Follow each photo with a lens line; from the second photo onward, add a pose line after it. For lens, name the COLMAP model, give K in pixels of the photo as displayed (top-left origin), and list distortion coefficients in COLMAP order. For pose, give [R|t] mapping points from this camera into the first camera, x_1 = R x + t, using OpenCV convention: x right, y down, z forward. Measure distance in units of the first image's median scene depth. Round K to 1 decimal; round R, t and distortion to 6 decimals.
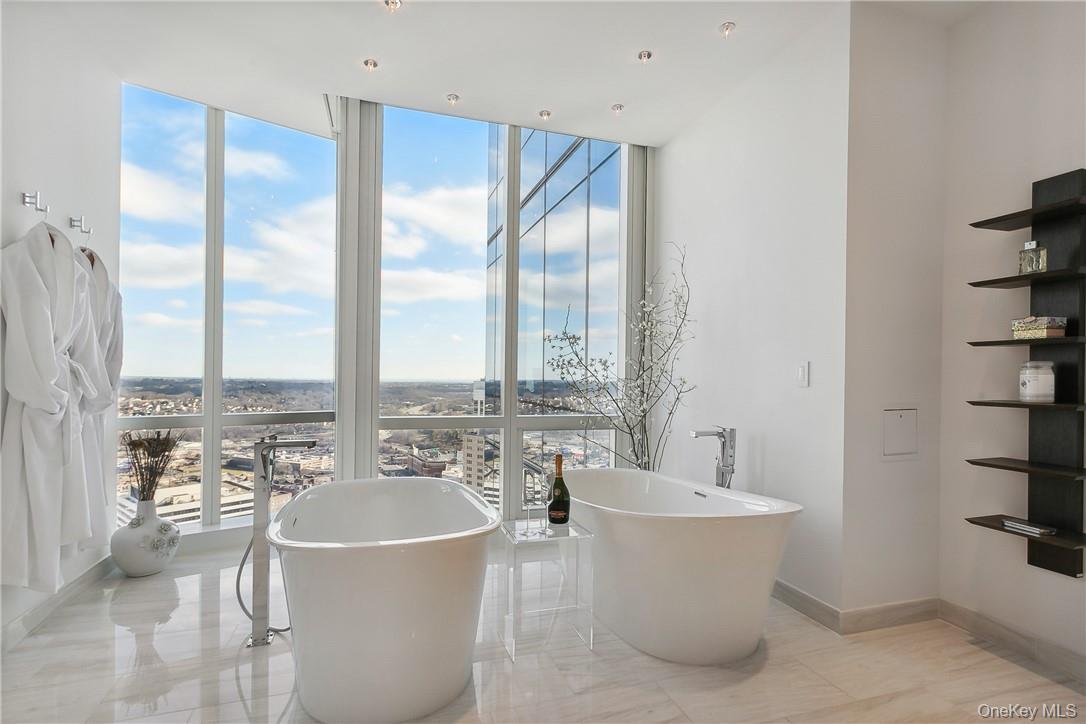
lens RADIAL K [[529.6, 0, 541.3], [0, 529.6, 377.0], [0, 0, 1]] dist [-0.013366, 0.000021]
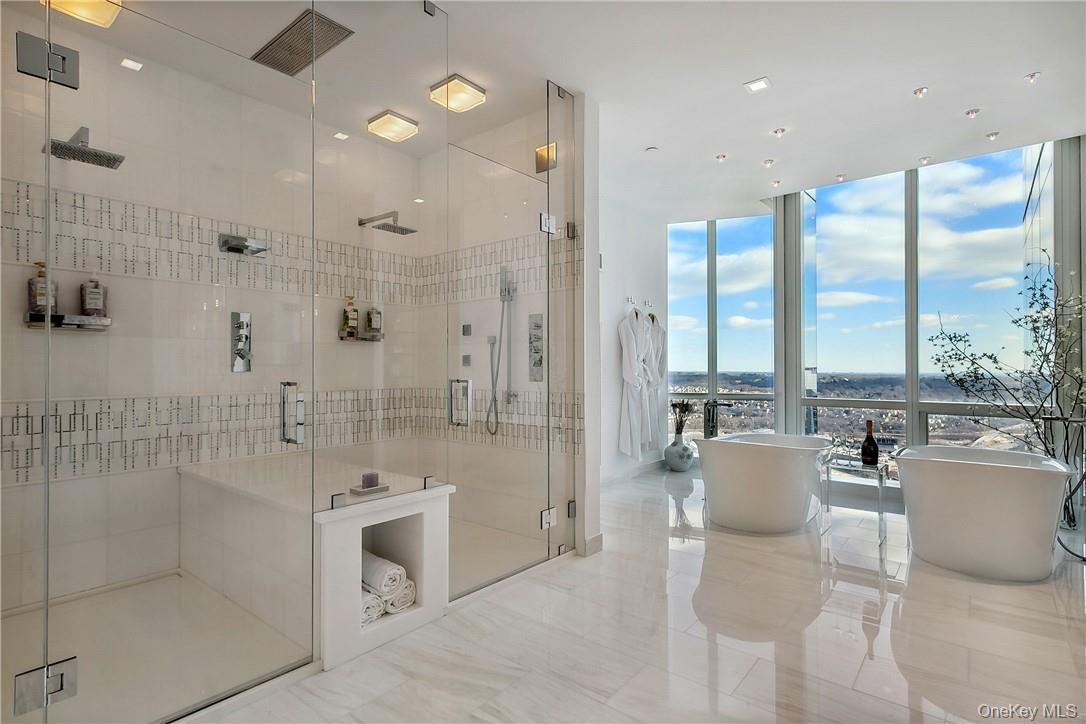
lens RADIAL K [[538.7, 0, 543.0], [0, 538.7, 362.0], [0, 0, 1]] dist [0.000103, -0.000002]
pose [[0.546316, -0.020690, -0.837324, 0.686473], [0.009929, 0.999785, -0.018226, -0.004330], [0.837520, 0.001643, 0.546404, -0.546179]]
